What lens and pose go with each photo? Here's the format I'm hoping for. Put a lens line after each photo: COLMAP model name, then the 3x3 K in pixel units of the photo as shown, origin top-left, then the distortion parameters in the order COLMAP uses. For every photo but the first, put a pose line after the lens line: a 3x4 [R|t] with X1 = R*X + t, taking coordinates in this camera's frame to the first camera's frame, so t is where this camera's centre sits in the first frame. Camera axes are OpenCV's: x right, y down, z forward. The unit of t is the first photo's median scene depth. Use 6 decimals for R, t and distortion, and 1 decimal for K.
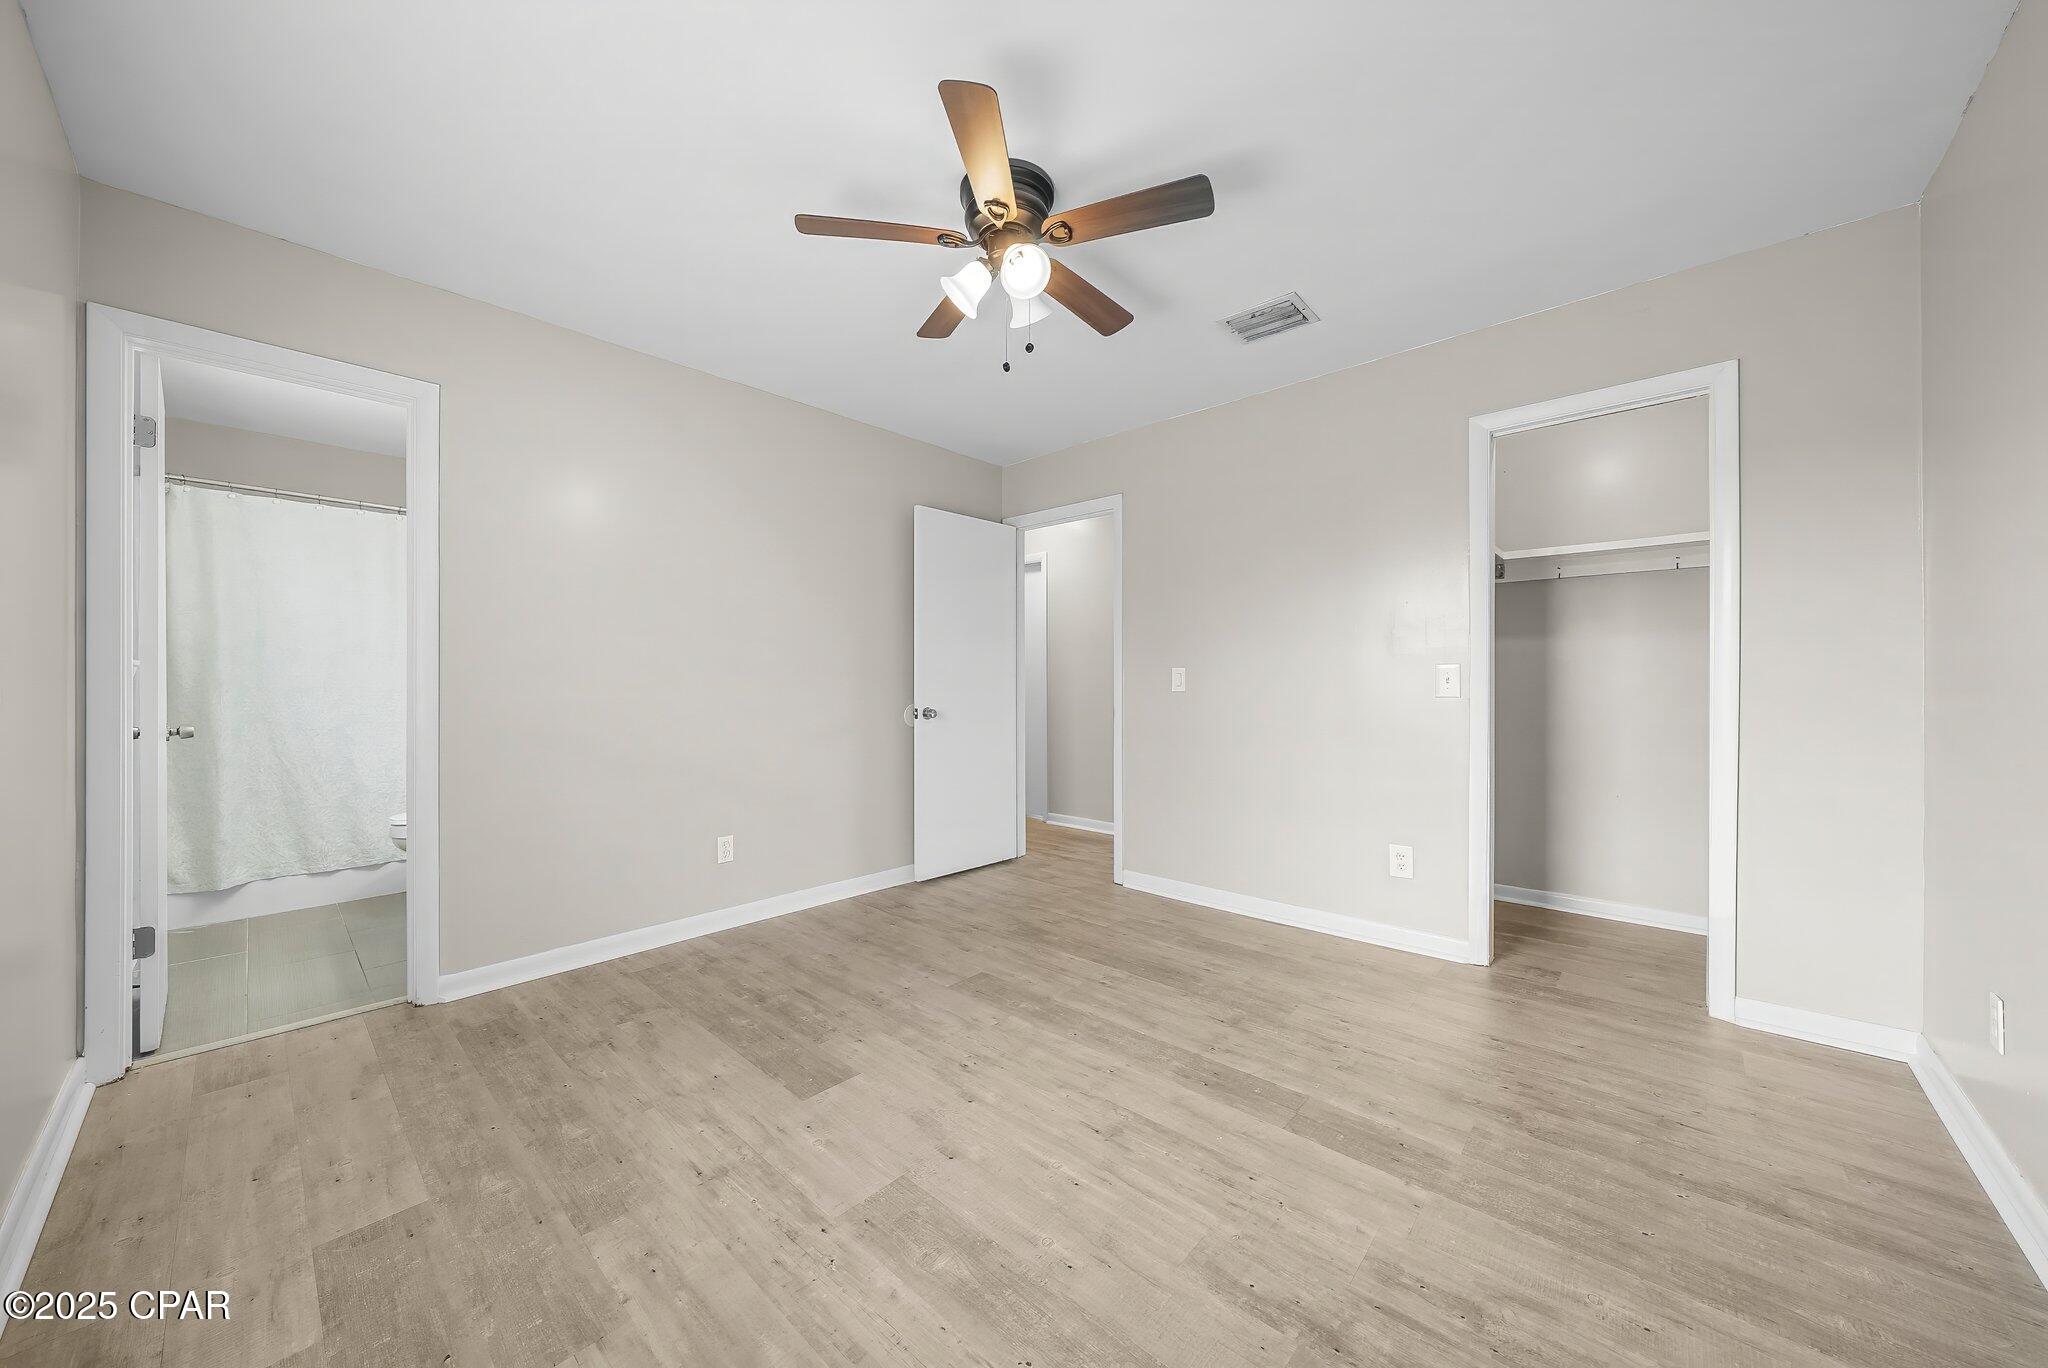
lens RADIAL K [[723.5, 0, 1023.1], [0, 723.5, 685.6], [0, 0, 1]] dist [-0.006298, 0.000418]
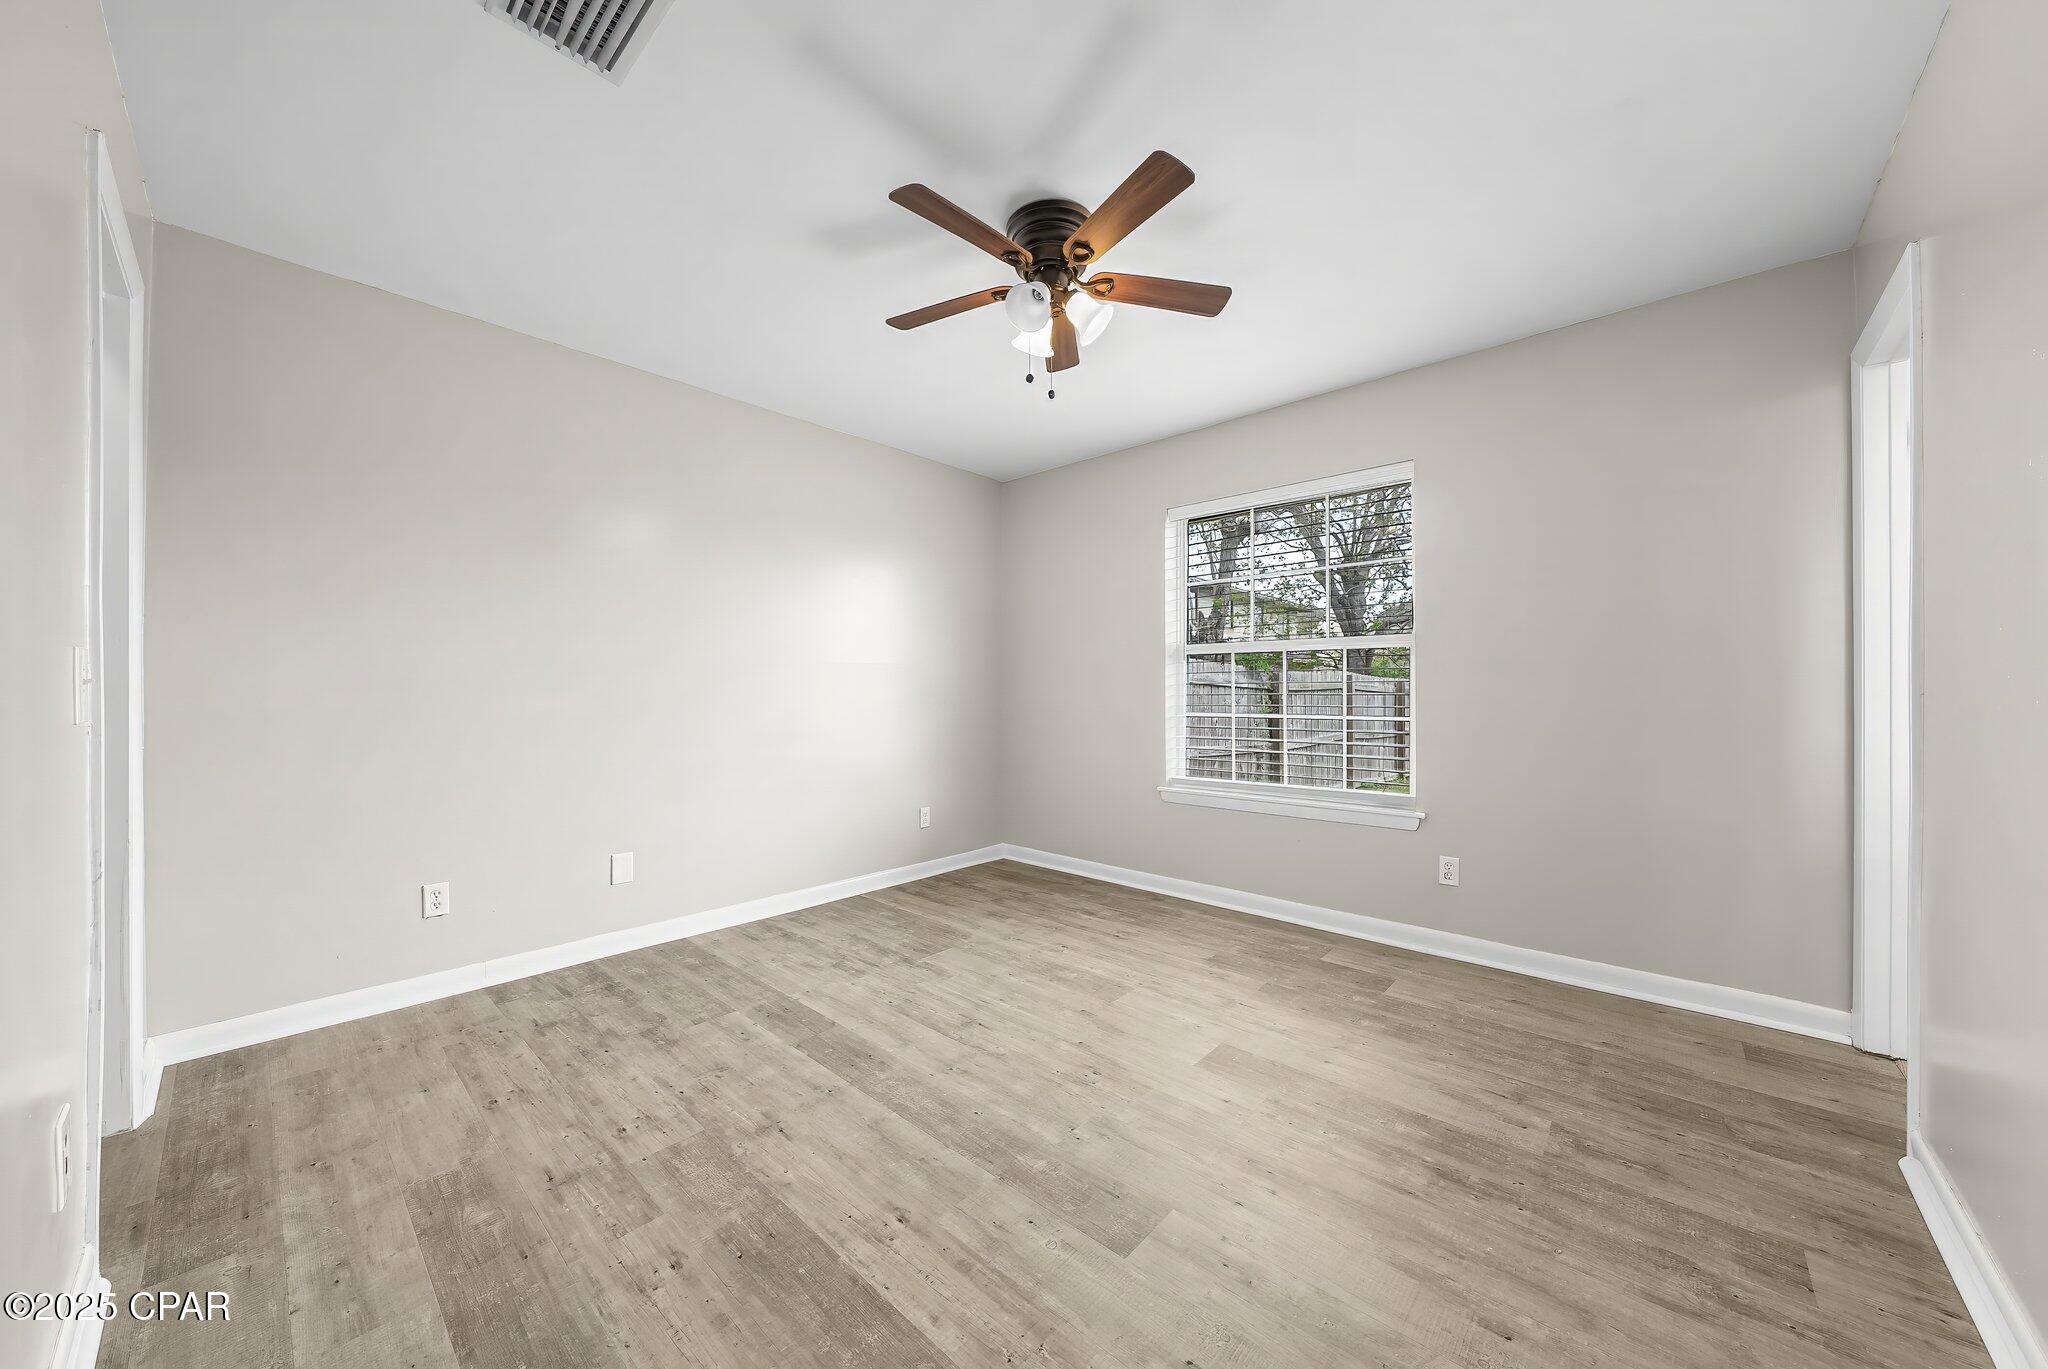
lens RADIAL K [[723.5, 0, 1023.3], [0, 723.5, 687.4], [0, 0, 1]] dist [-0.006298, 0.000418]
pose [[-0.999998, 0.001294, -0.001571, 0.021402], [0.001295, 0.999999, -0.000666, -0.007499], [0.001570, -0.000668, -0.999999, 2.139694]]
